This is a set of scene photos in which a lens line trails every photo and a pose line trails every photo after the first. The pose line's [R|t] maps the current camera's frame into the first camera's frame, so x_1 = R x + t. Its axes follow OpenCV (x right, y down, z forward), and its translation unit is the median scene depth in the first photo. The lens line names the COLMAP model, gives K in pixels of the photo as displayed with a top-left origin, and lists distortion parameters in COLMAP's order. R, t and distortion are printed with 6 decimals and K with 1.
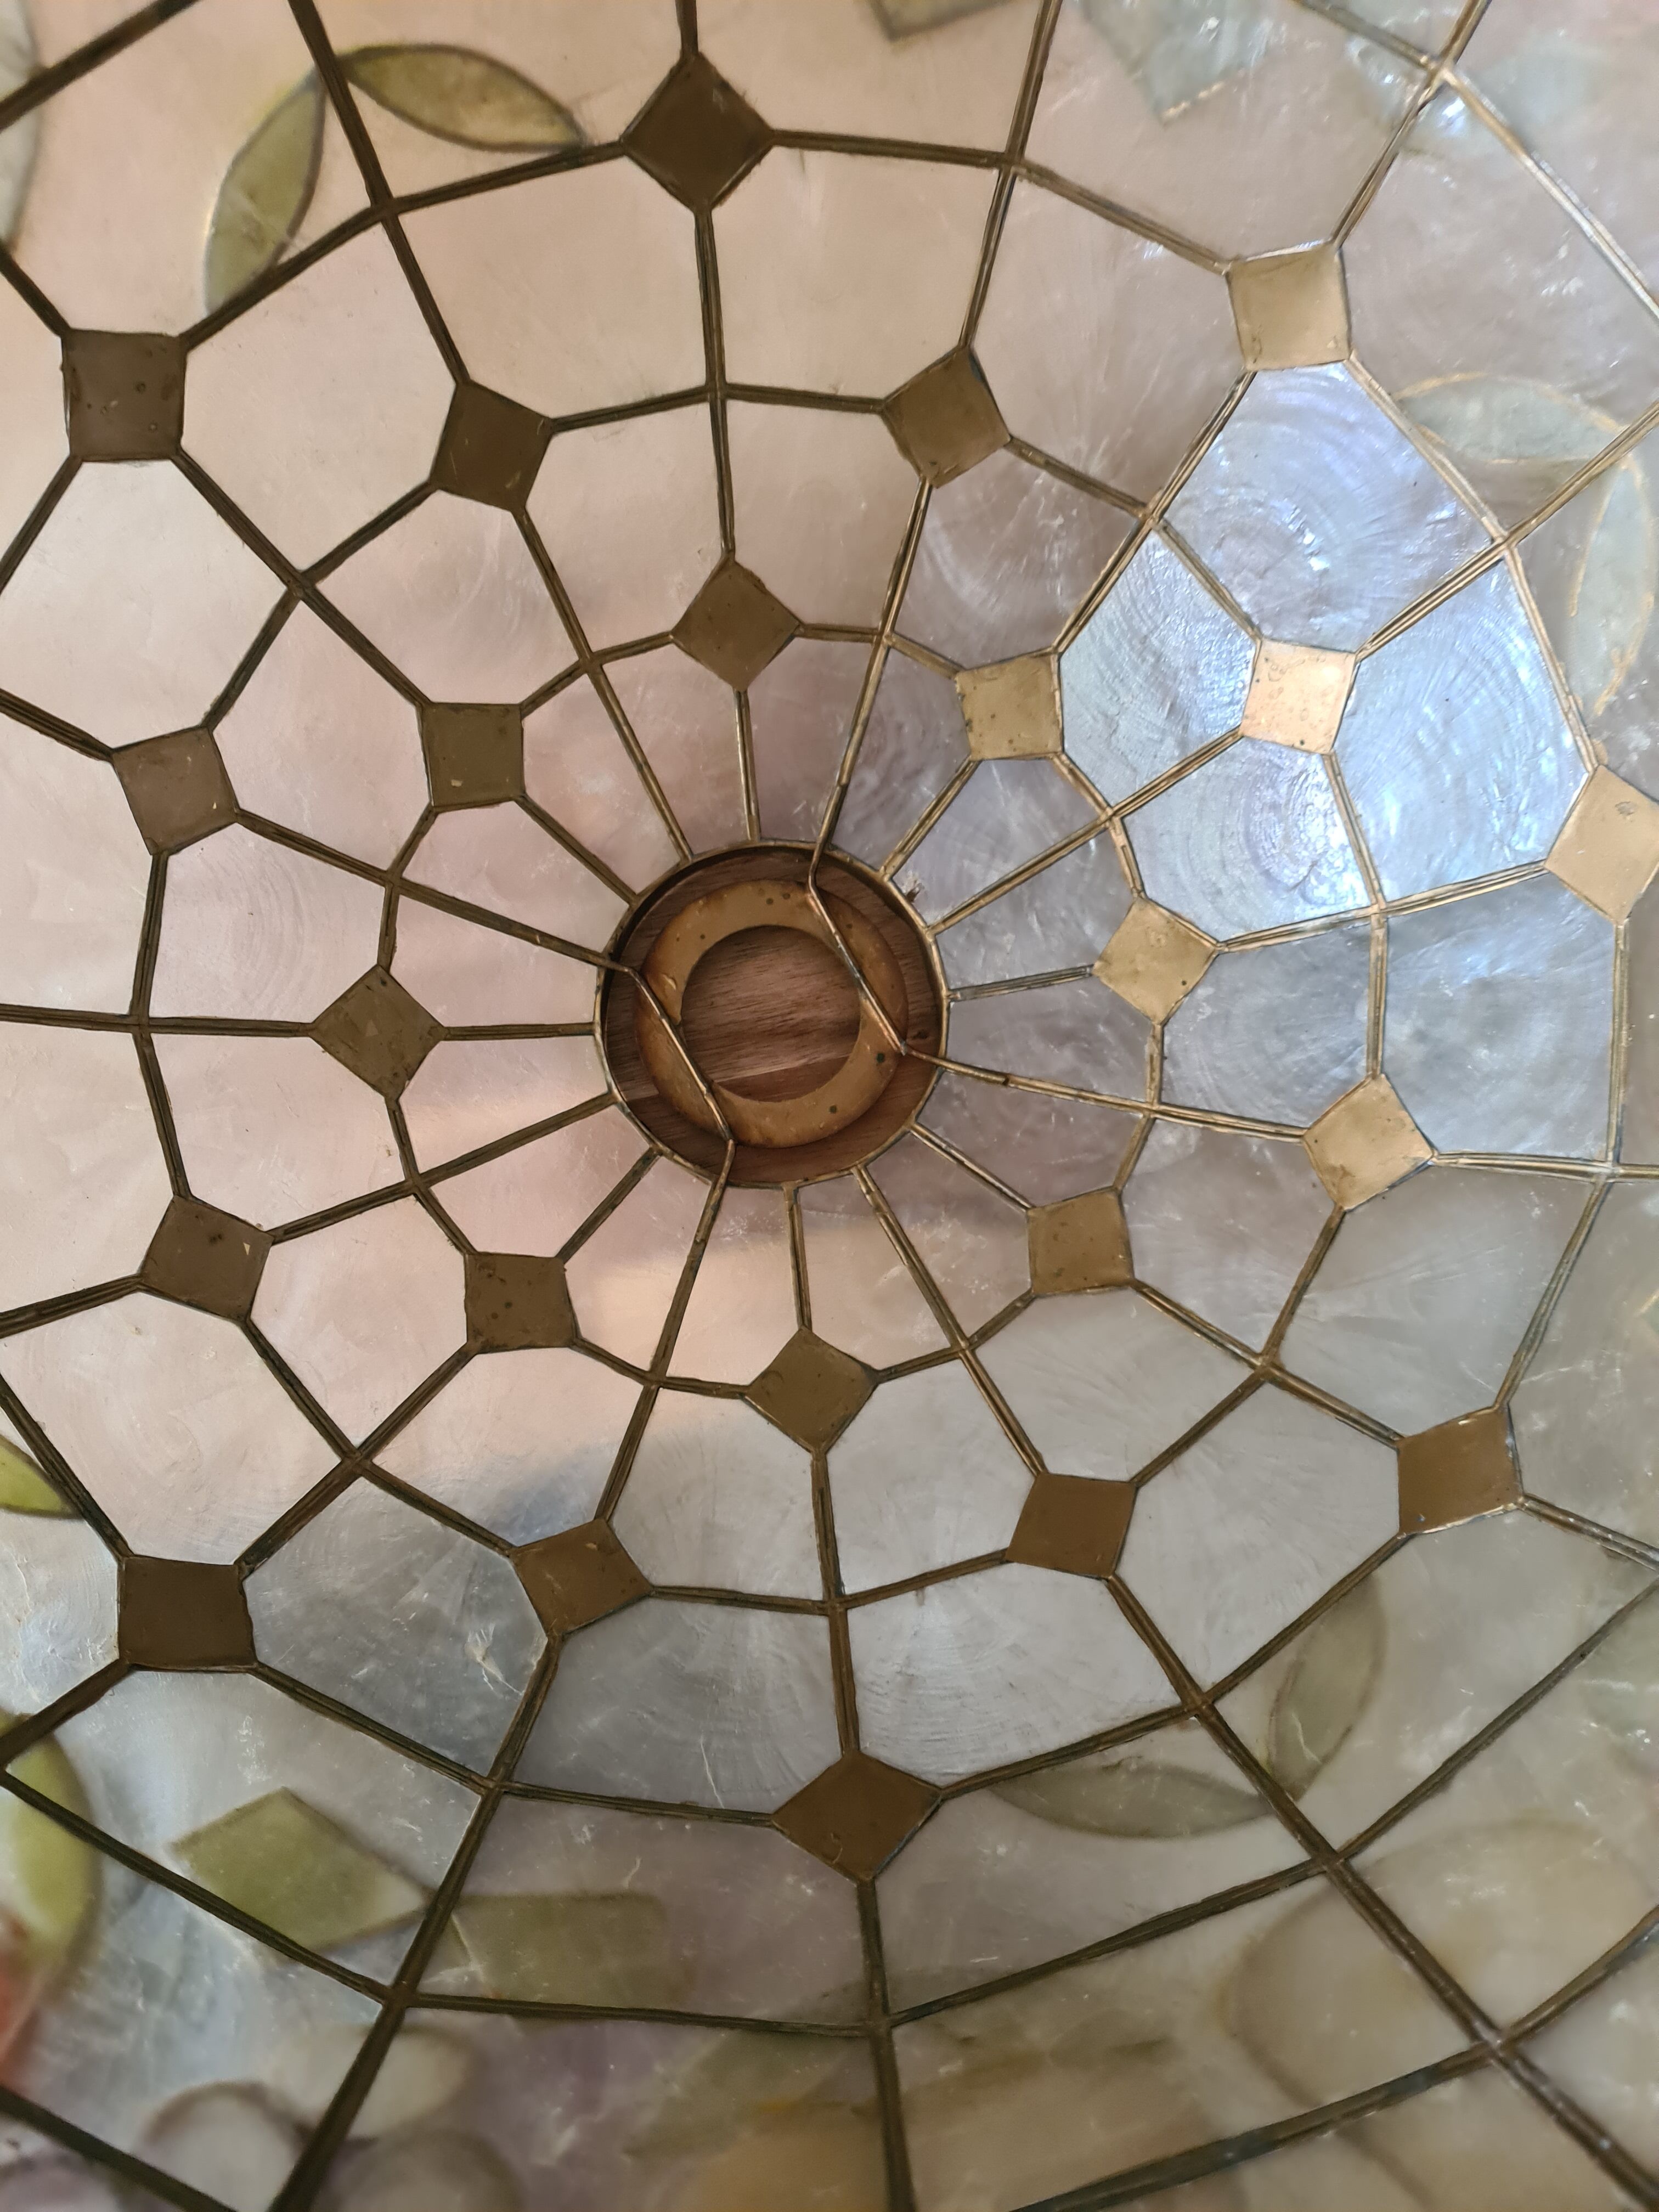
lens RADIAL K [[1643.4, 0, 833.4], [0, 1643.4, 1110.1], [0, 0, 1]] dist [-0.002450, -0.001493]
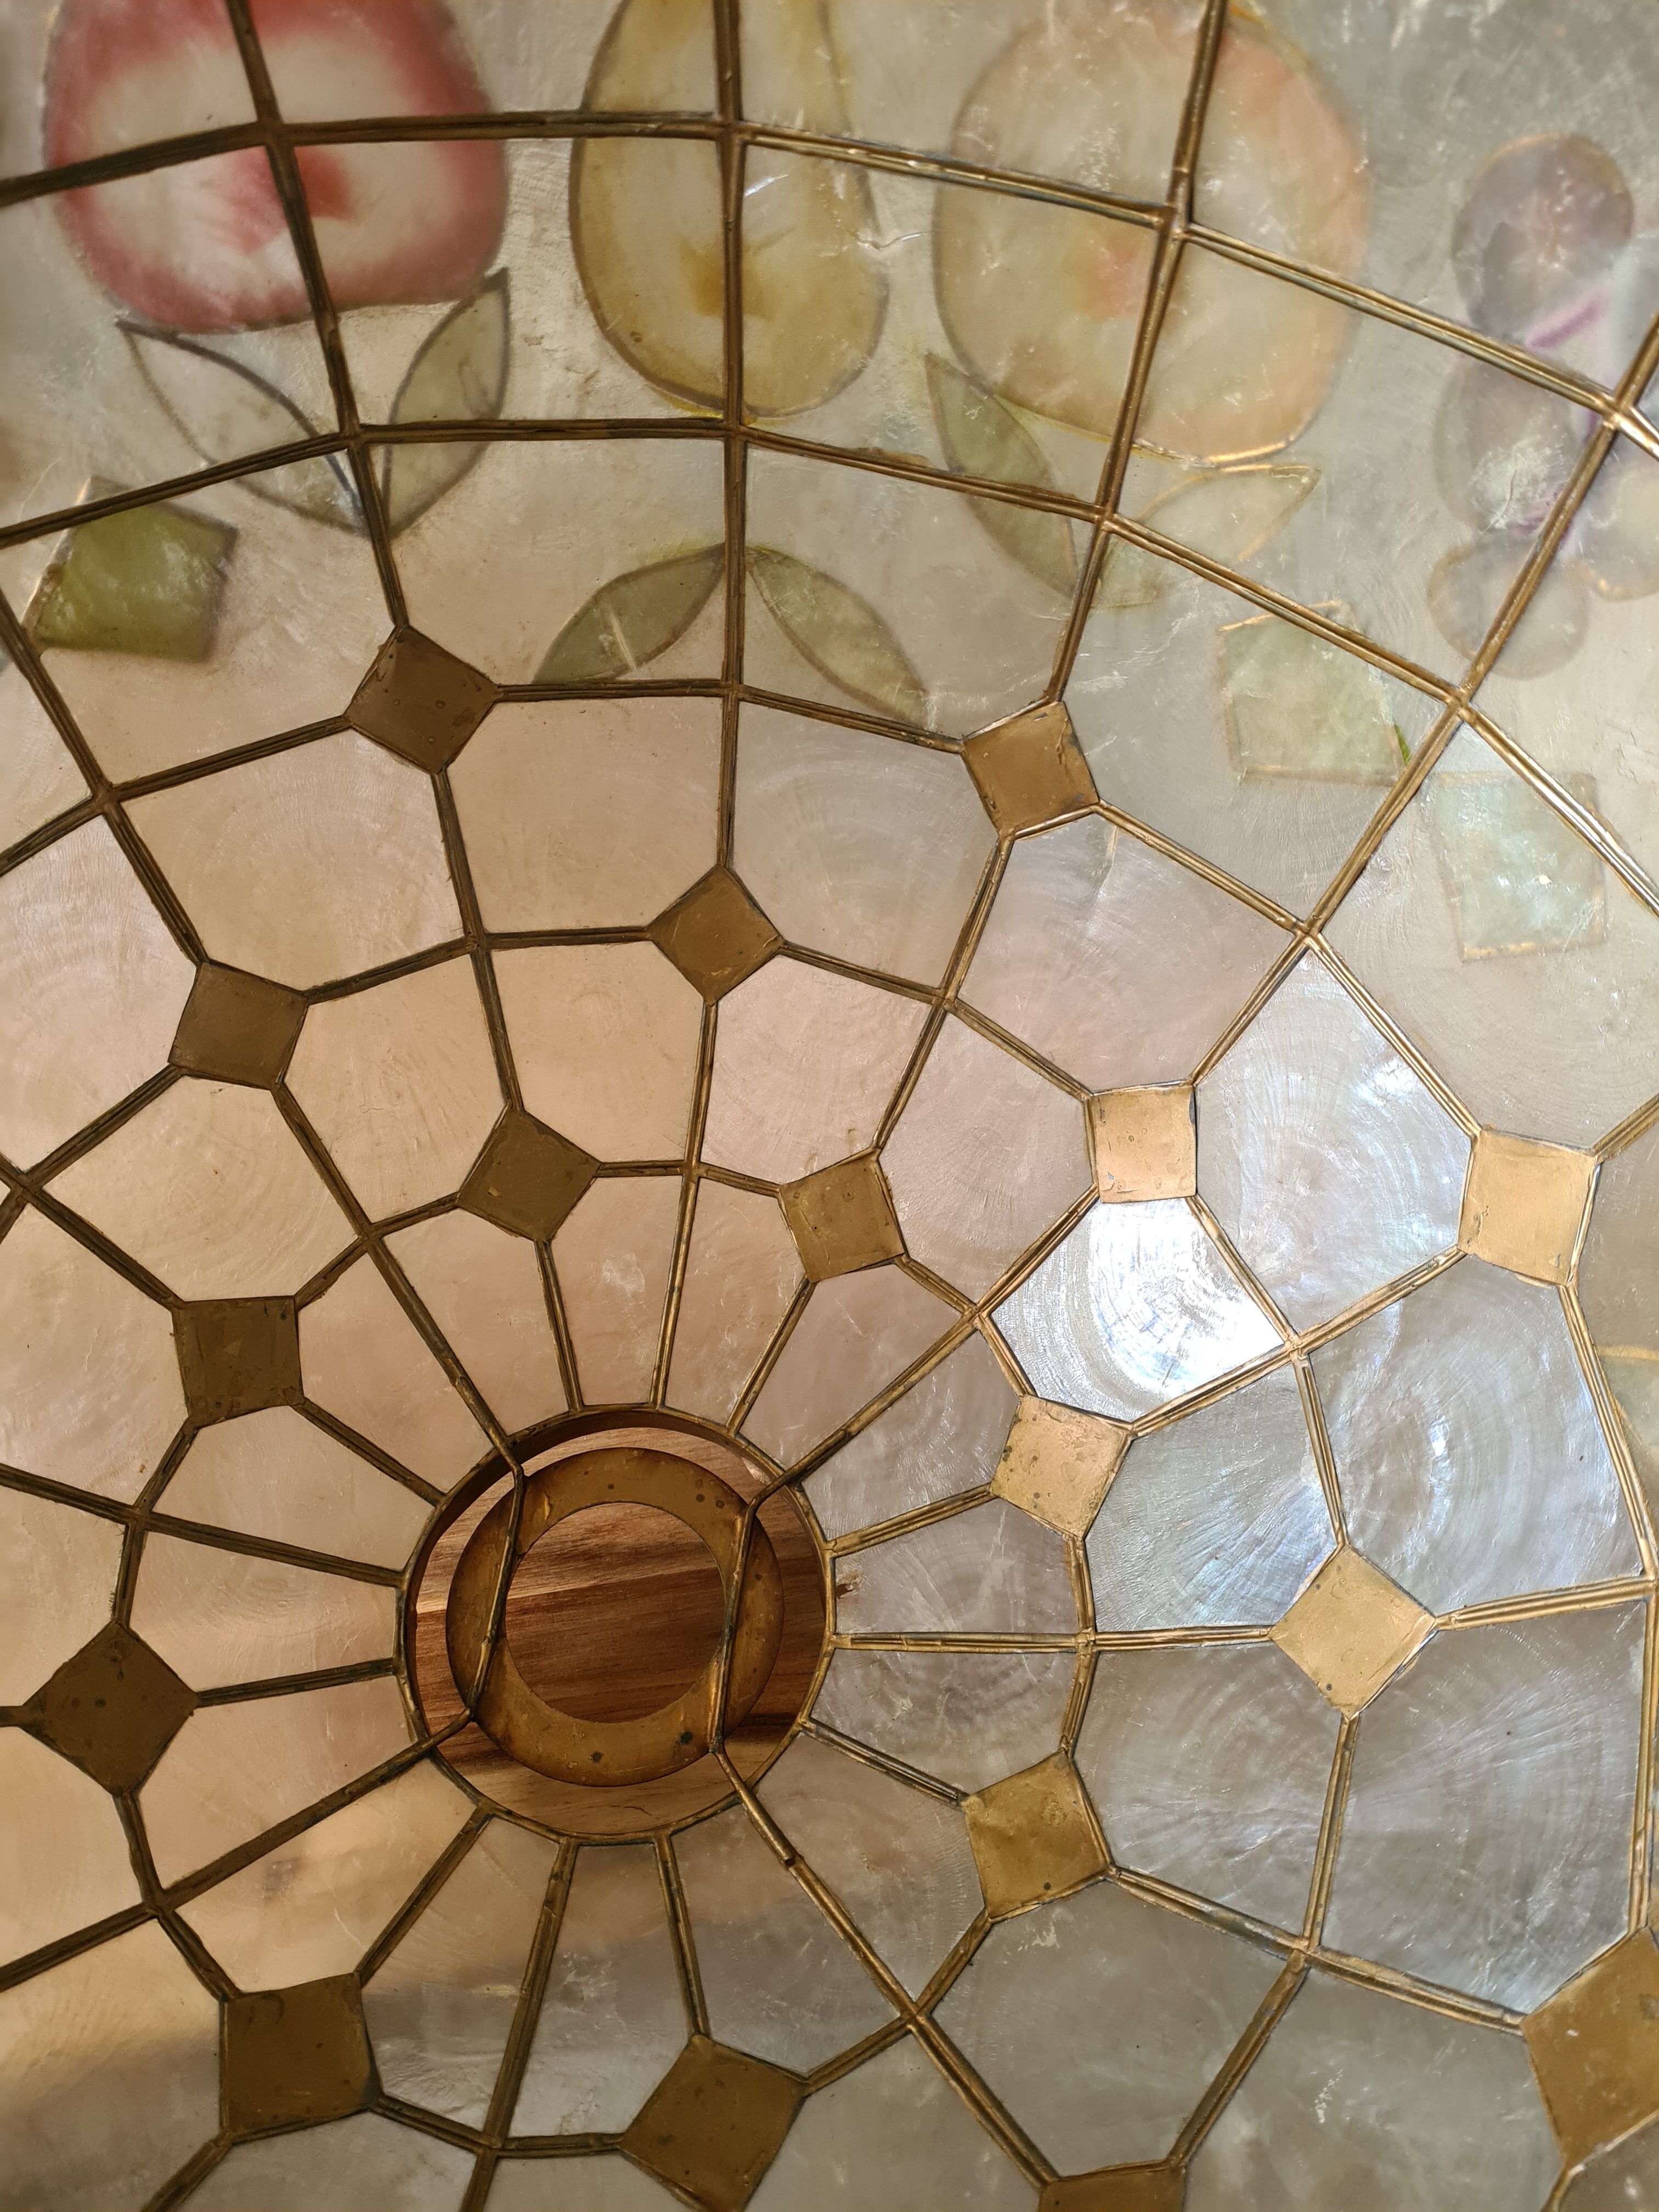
lens RADIAL K [[1643.4, 0, 827.0], [0, 1643.4, 1104.4], [0, 0, 1]] dist [-0.002450, -0.001493]
pose [[0.810748, 0.480831, -0.333901, 0.217646], [-0.578784, 0.743893, -0.334115, -0.036479], [0.087734, 0.464139, 0.881407, 0.185572]]
